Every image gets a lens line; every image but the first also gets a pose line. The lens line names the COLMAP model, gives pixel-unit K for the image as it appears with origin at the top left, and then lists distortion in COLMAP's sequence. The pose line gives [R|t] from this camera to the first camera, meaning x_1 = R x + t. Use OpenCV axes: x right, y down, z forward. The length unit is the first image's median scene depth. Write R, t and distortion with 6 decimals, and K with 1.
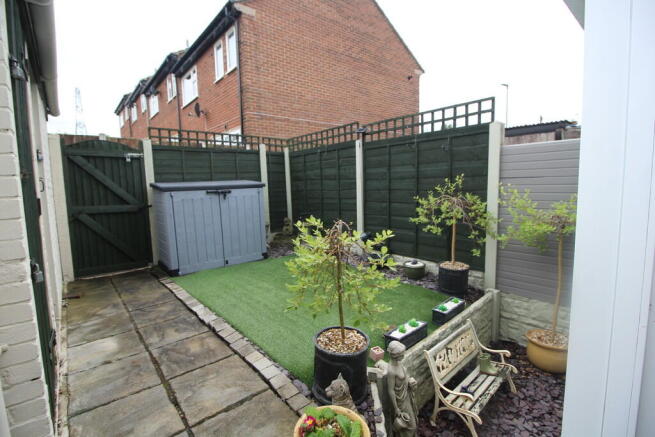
lens RADIAL K [[308.3, 0, 329.2], [0, 308.3, 218.4], [0, 0, 1]] dist [-0.012854, -0.001007]
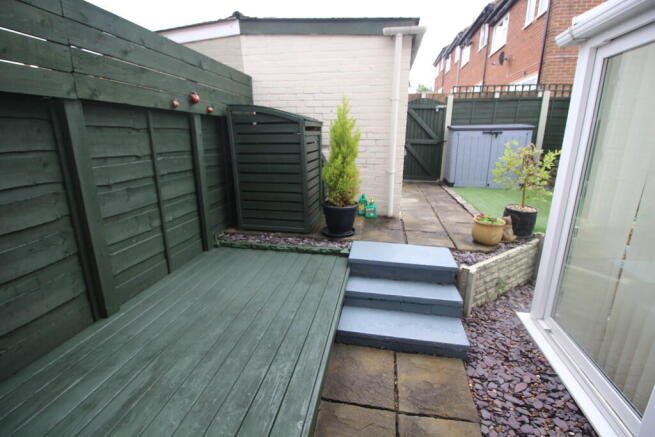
lens RADIAL K [[308.3, 0, 325.3], [0, 308.3, 218.7], [0, 0, 1]] dist [-0.012854, -0.001007]
pose [[0.620352, 0.228655, -0.750253, 0.275101], [-0.099734, 0.971793, 0.213707, 0.065407], [0.777956, -0.057748, 0.625659, -0.429998]]
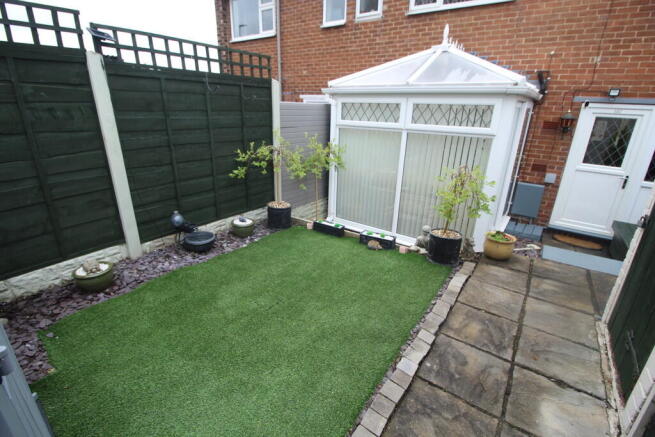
lens RADIAL K [[308.3, 0, 329.4], [0, 308.3, 221.0], [0, 0, 1]] dist [-0.012854, -0.001007]
pose [[-0.234873, -0.315312, 0.919463, -0.528868], [0.092921, 0.934309, 0.344140, -0.128216], [-0.967574, 0.166267, -0.190145, 0.745219]]
